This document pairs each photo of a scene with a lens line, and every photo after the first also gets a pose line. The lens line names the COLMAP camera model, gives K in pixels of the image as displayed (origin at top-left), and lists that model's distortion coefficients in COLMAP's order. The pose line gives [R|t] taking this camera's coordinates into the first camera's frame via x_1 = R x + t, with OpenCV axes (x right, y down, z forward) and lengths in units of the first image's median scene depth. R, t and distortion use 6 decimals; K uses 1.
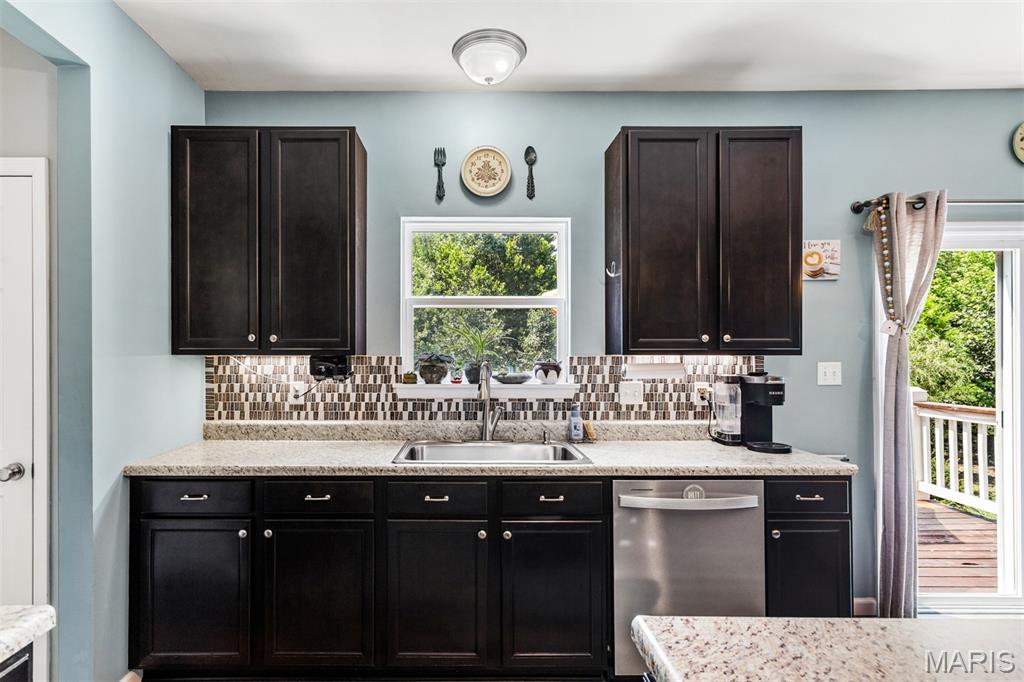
lens RADIAL K [[502.7, 0, 470.6], [0, 502.7, 353.6], [0, 0, 1]] dist [0.000860, 0.000249]
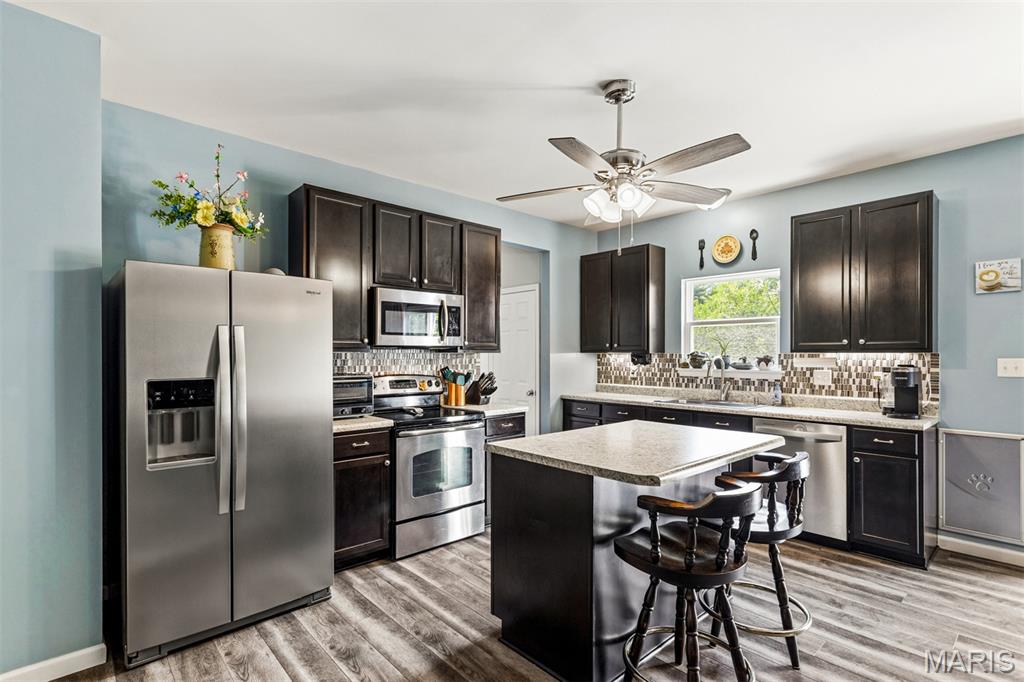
lens RADIAL K [[501.2, 0, 506.1], [0, 501.2, 357.5], [0, 0, 1]] dist [0.001300, 0.000041]
pose [[0.671292, 0.005705, -0.741171, 0.812832], [-0.000873, 0.999976, 0.006906, 0.007312], [0.741193, -0.003989, 0.671280, -0.746795]]
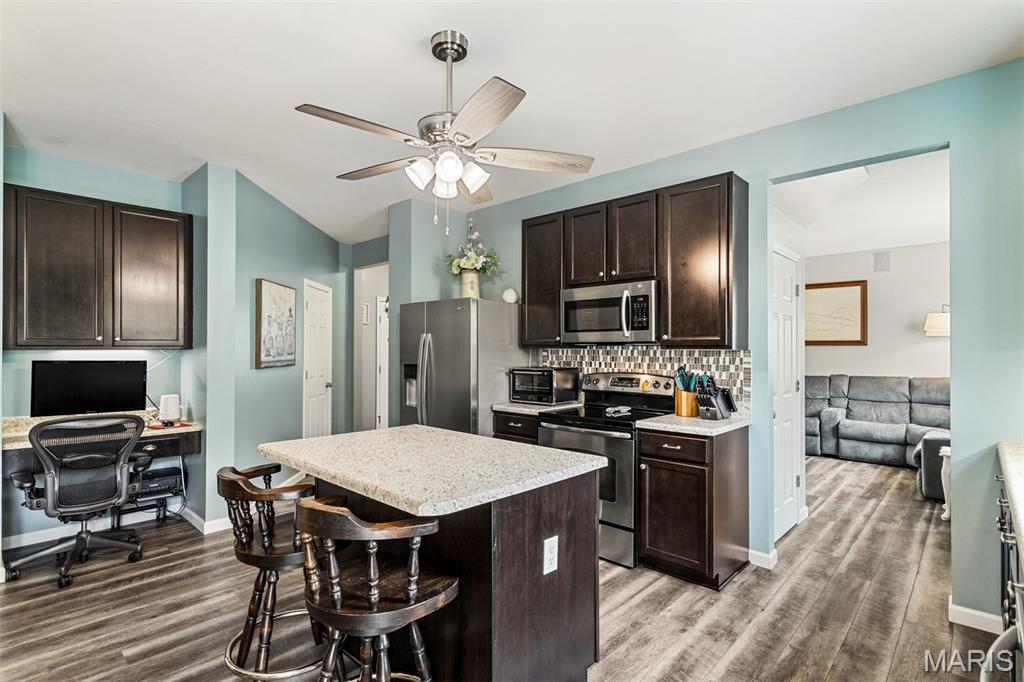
lens RADIAL K [[494.1, 0, 505.5], [0, 494.1, 352.7], [0, 0, 1]] dist [0.003037, 0.000239]
pose [[-0.688215, 0.006019, -0.725481, 0.757771], [-0.000506, 0.999961, 0.008777, 0.001192], [0.725506, 0.006408, -0.688186, 0.735376]]
